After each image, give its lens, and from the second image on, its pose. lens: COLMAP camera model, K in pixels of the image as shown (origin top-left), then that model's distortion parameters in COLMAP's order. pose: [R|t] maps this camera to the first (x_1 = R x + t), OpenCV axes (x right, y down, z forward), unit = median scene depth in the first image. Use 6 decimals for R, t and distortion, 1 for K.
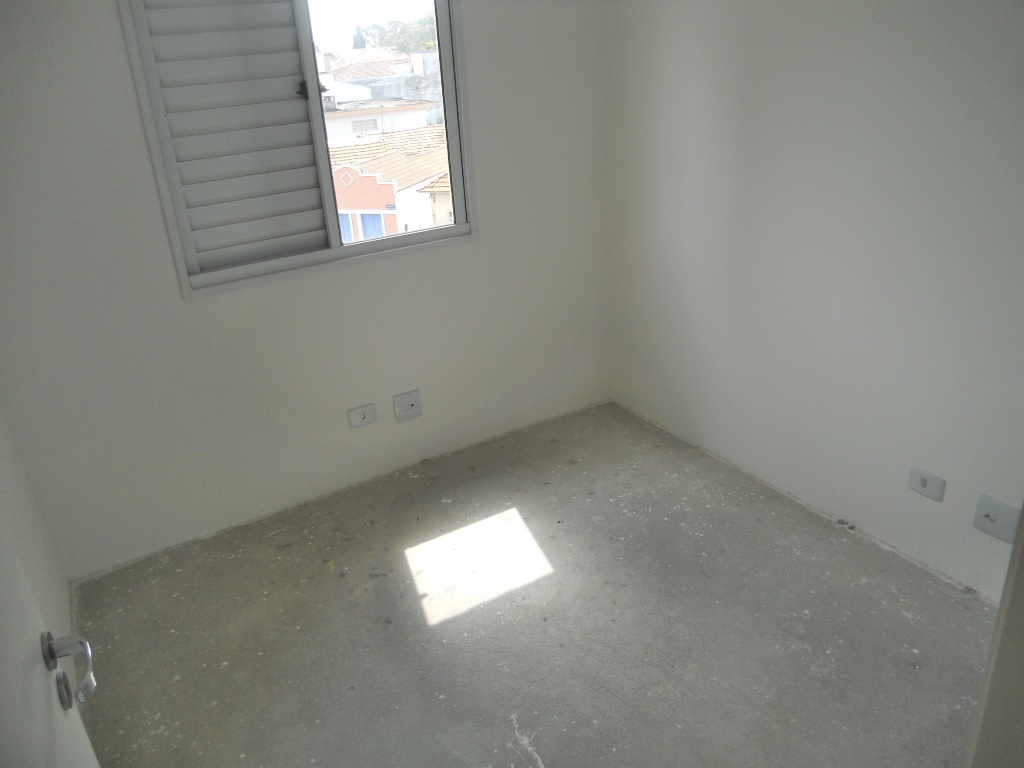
lens RADIAL K [[818.8, 0, 512.0], [0, 818.8, 384.0], [0, 0, 1]] dist [-0.000178, 0.000103]
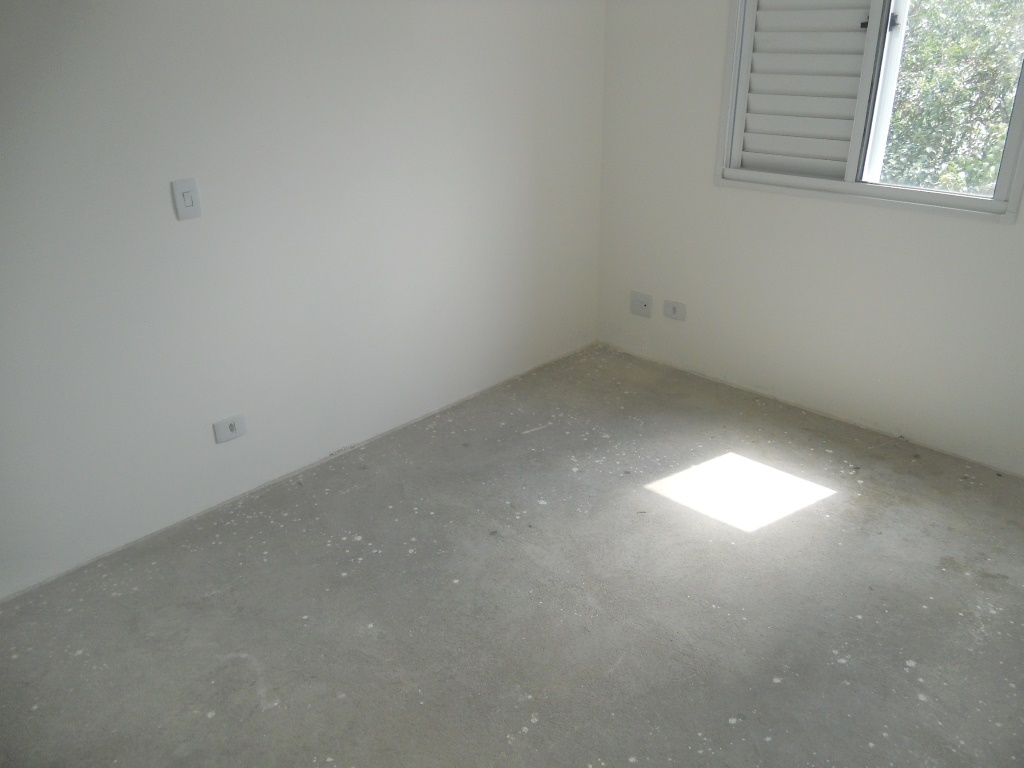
lens RADIAL K [[791.8, 0, 512.0], [0, 791.8, 384.0], [0, 0, 1]] dist [0.000657, 0.001083]
pose [[0.240710, 0.479180, -0.844065, 0.676096], [-0.355193, 0.852800, 0.382845, -0.188262], [0.903270, 0.207652, 0.375479, 0.305258]]
